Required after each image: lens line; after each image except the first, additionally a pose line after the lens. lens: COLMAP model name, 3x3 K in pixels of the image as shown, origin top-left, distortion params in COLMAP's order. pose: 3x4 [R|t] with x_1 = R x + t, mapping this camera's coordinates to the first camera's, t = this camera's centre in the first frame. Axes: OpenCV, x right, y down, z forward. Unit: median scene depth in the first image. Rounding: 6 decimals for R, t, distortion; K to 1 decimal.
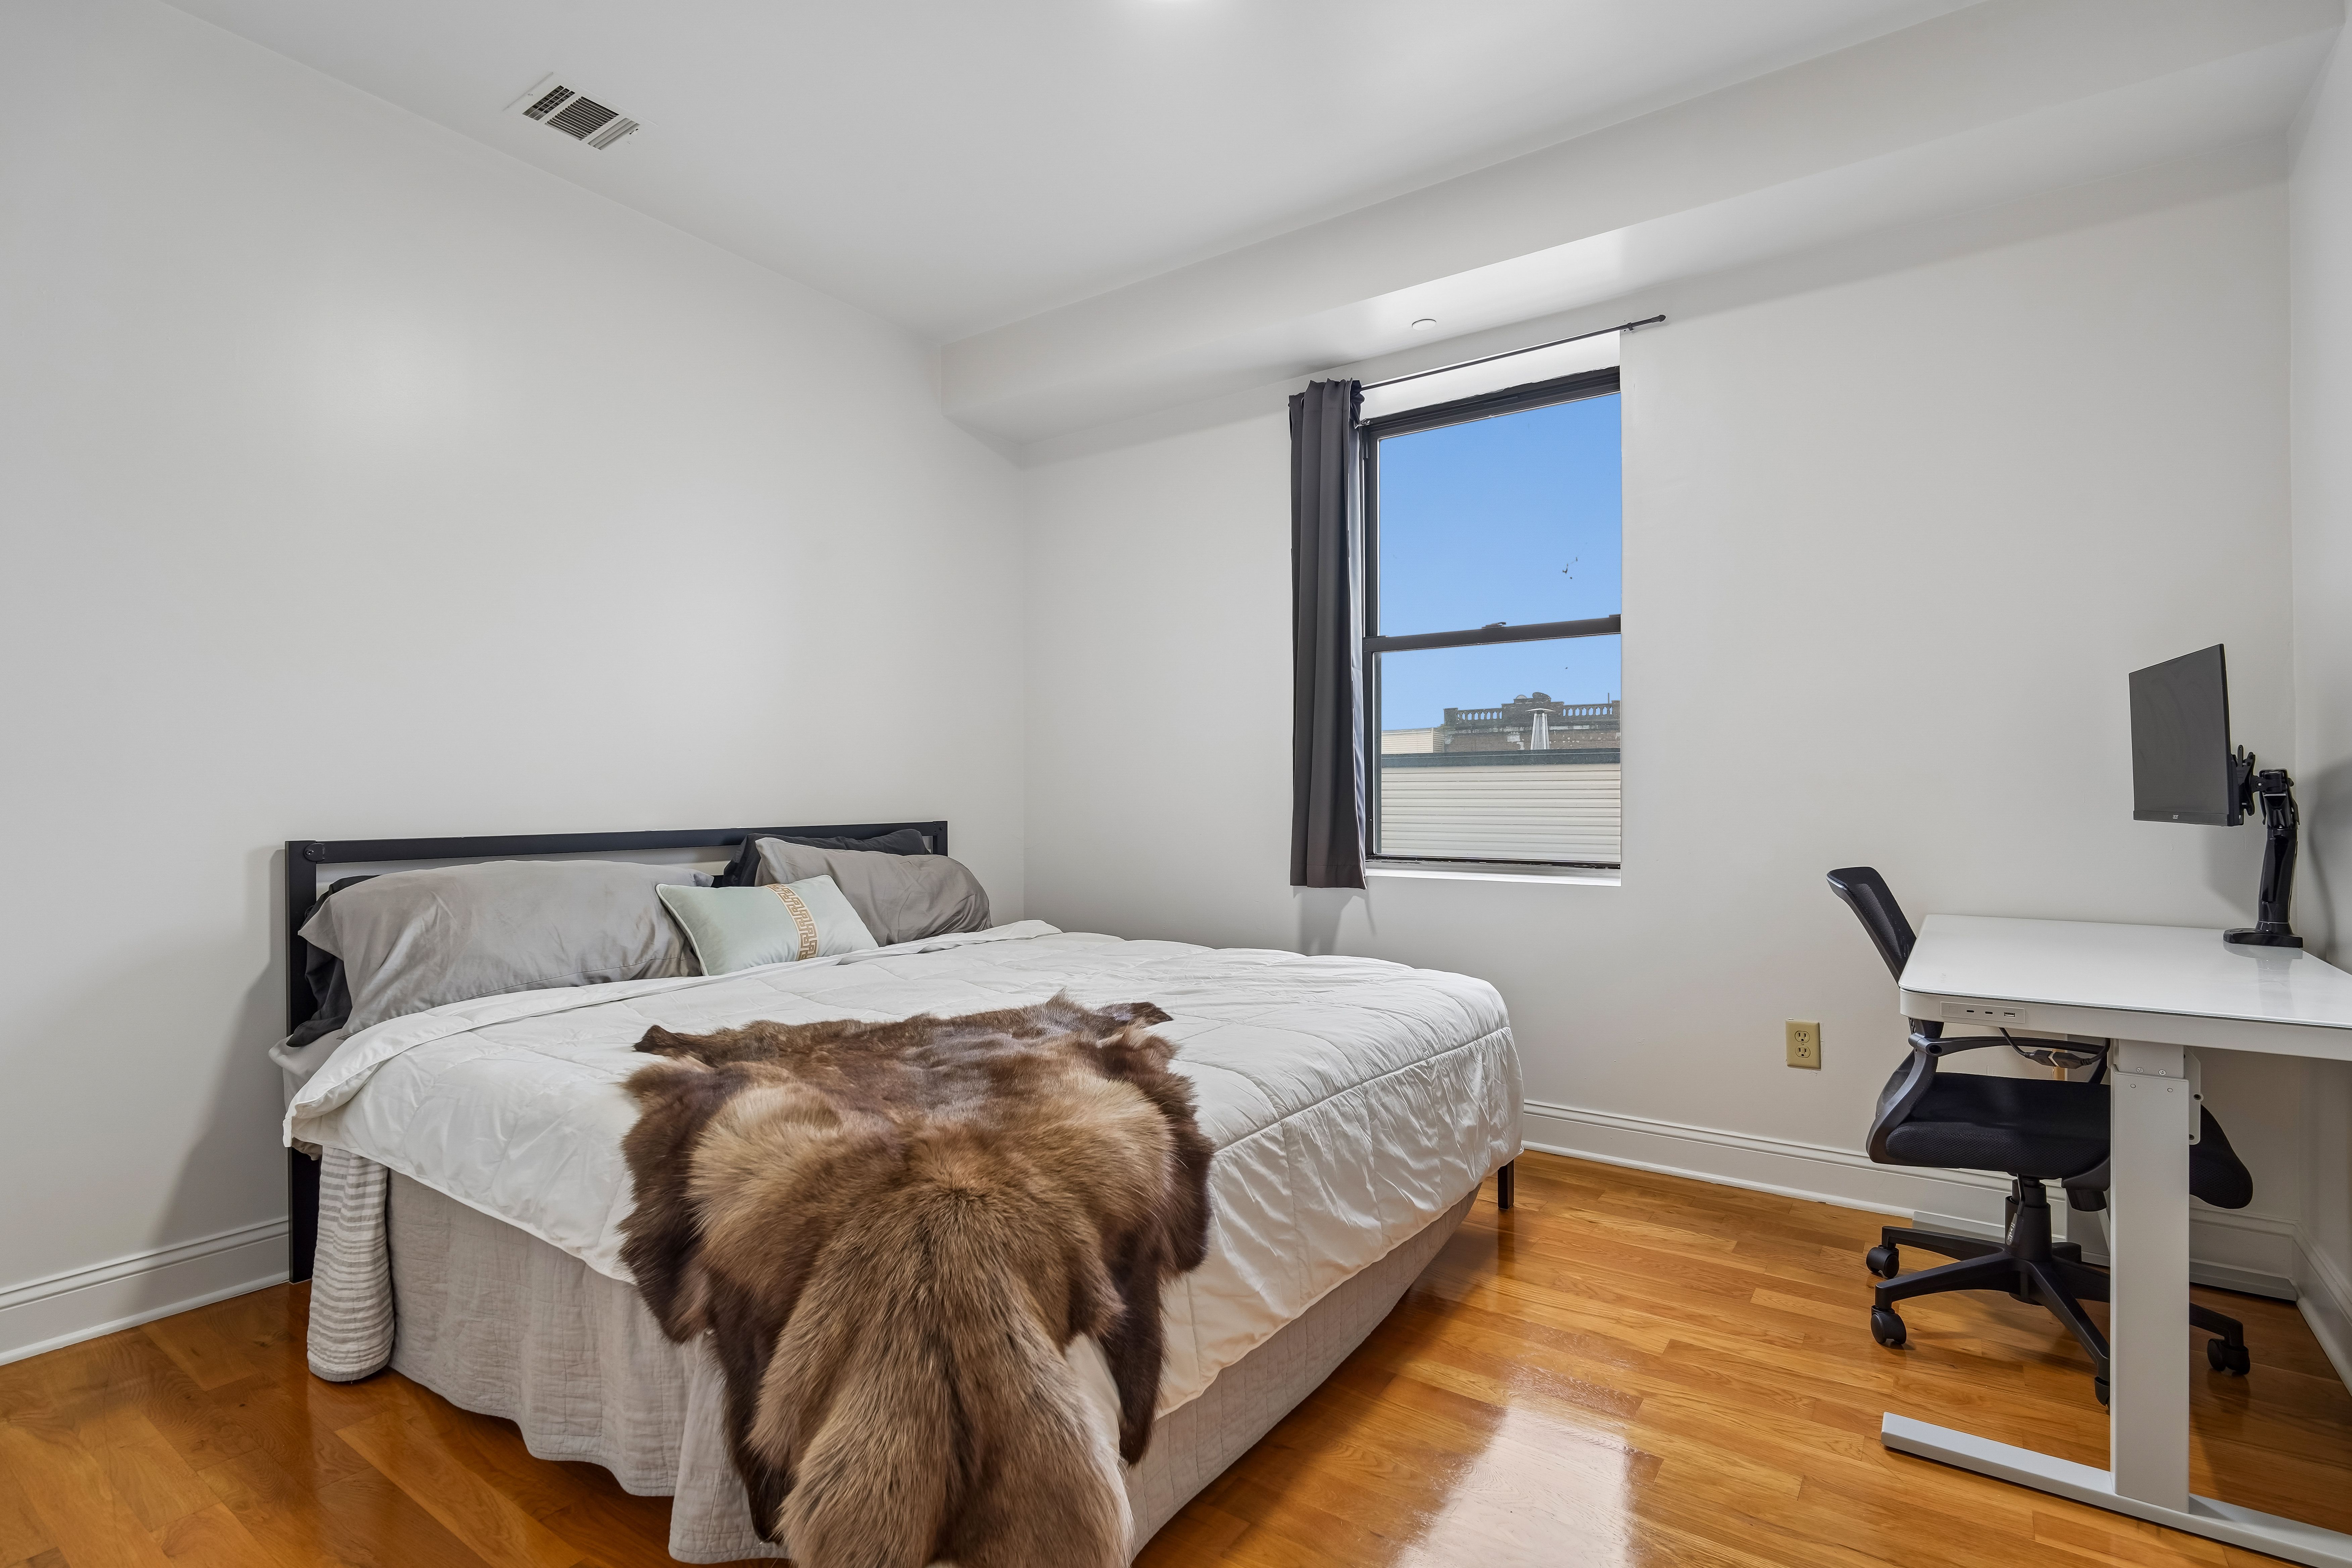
lens RADIAL K [[1110.2, 0, 1162.1], [0, 1110.2, 780.0], [0, 0, 1]] dist [-0.000669, -0.000418]
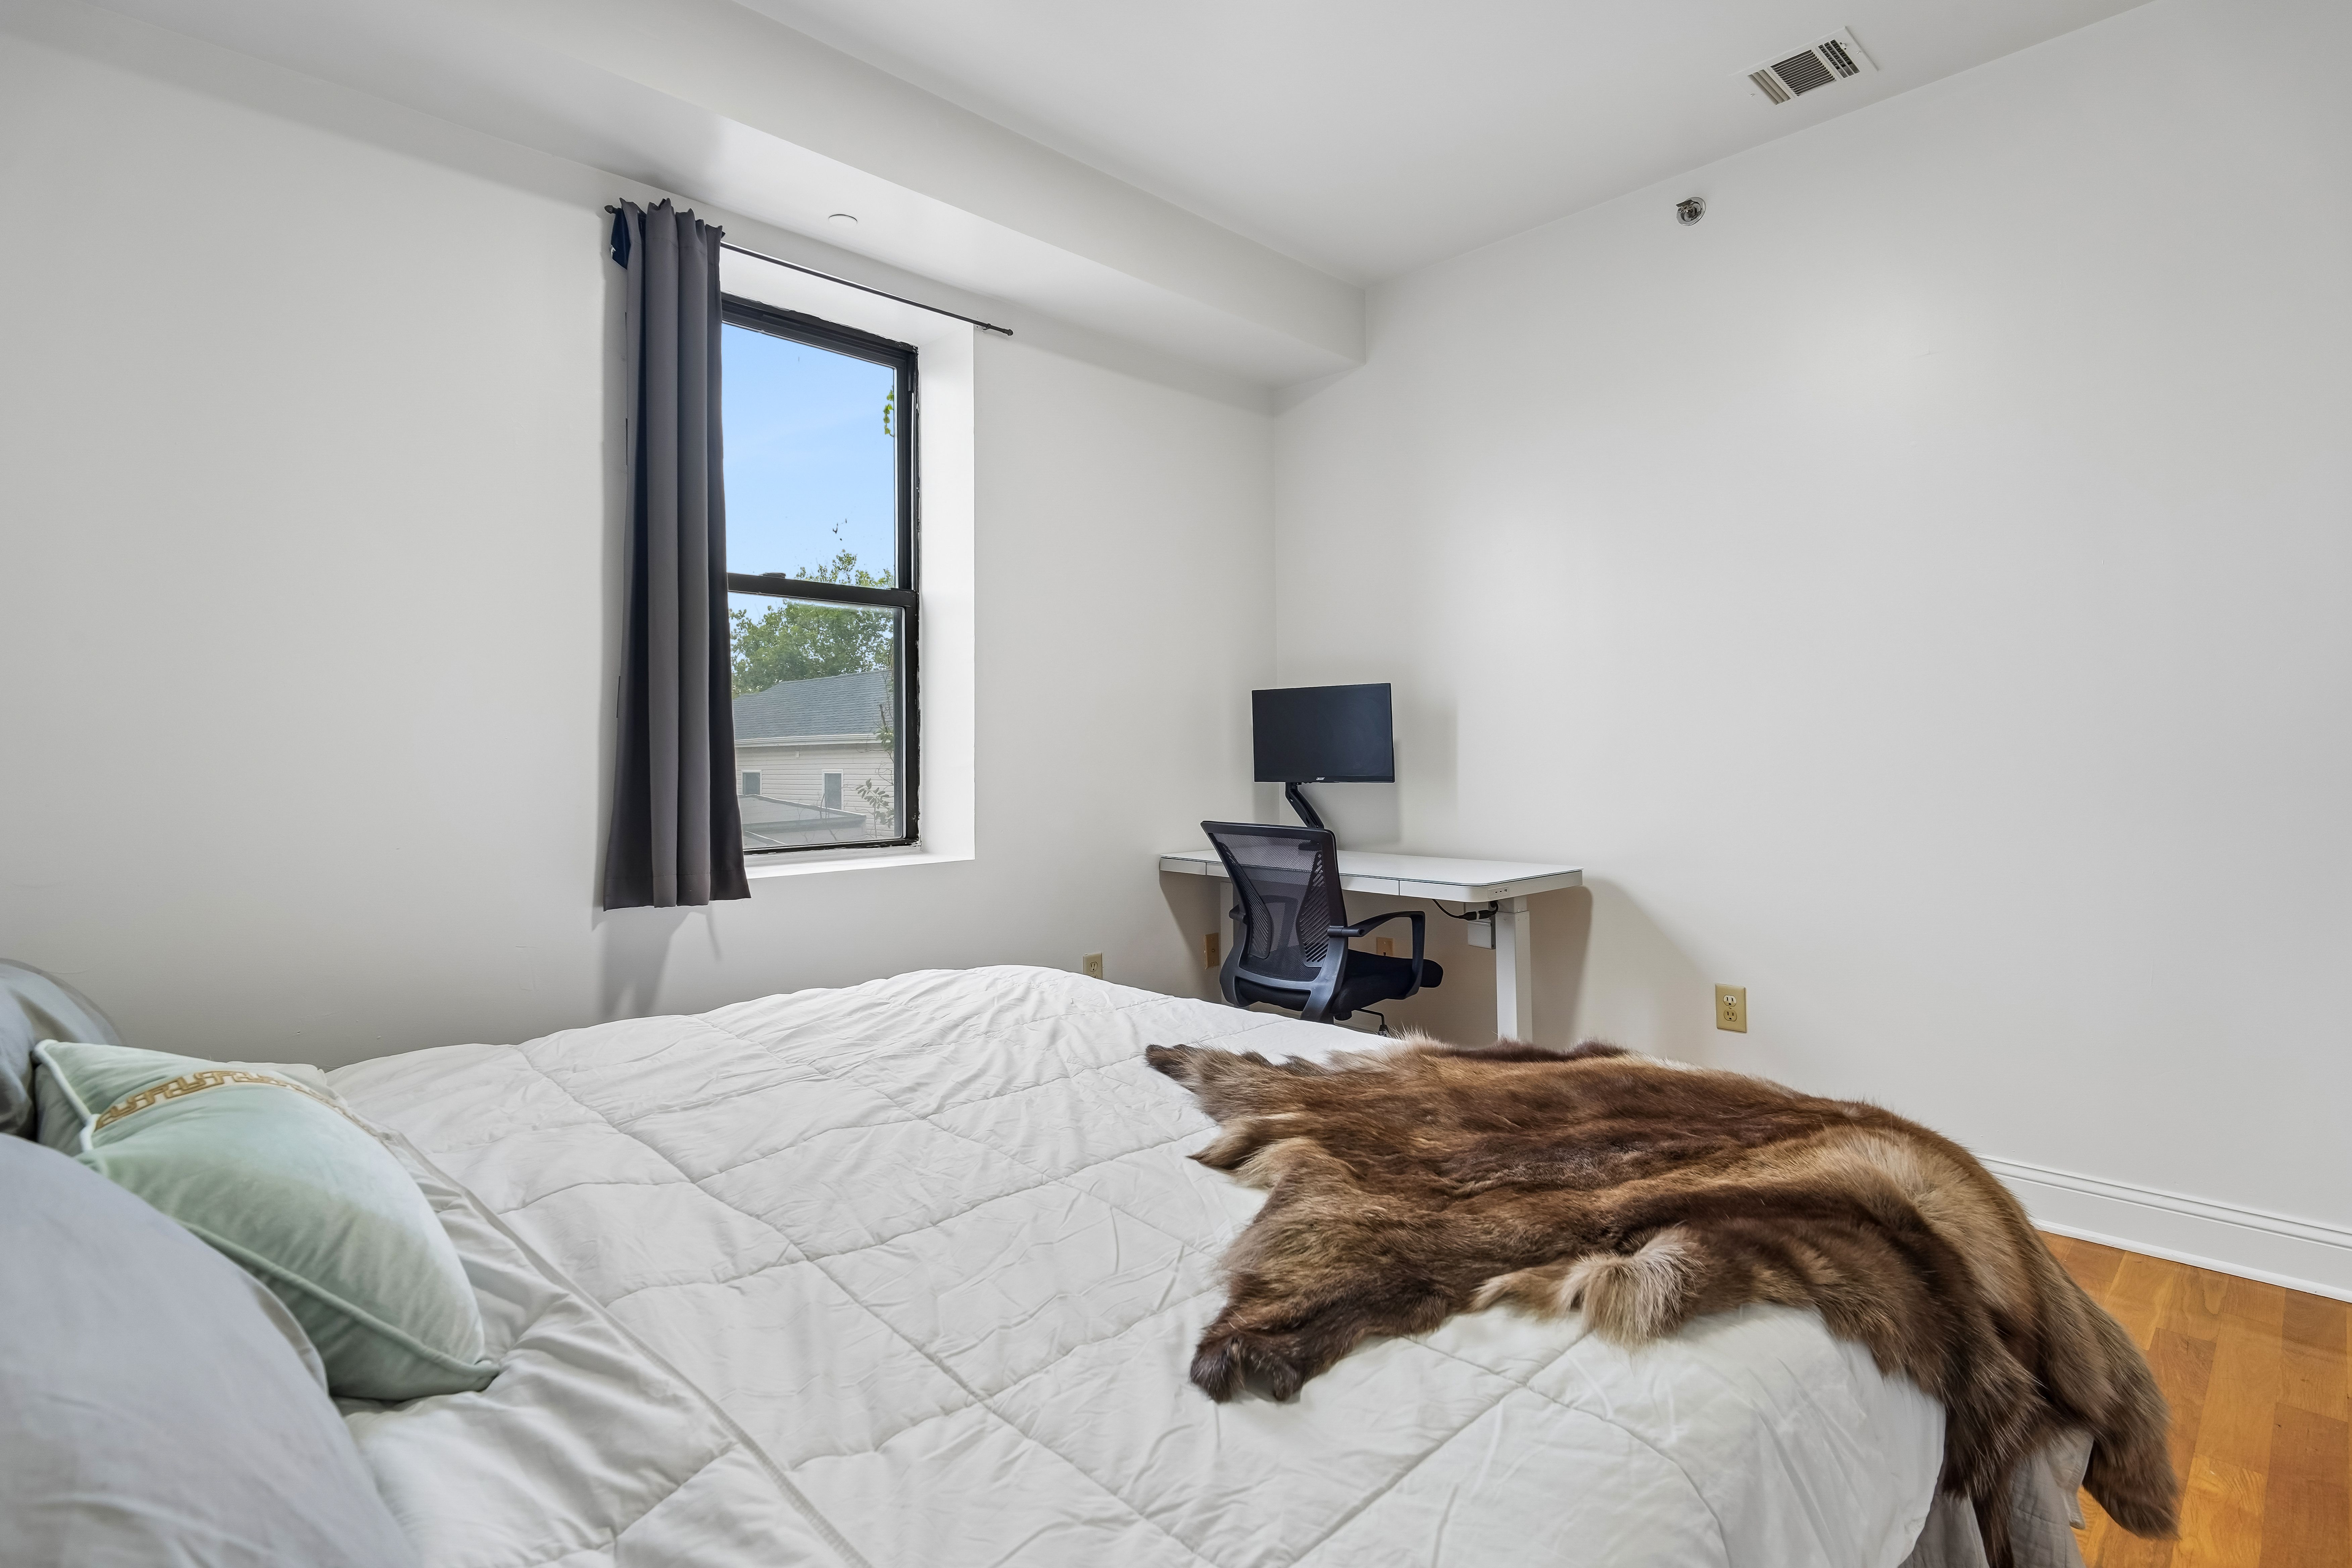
lens RADIAL K [[1110.2, 0, 1162.1], [0, 1110.2, 780.0], [0, 0, 1]] dist [-0.000669, -0.000418]
pose [[0.218346, -0.017674, 0.975711, -0.505890], [0.000093, 0.999836, 0.018090, 0.001996], [-0.975871, -0.003859, 0.218312, 0.531475]]
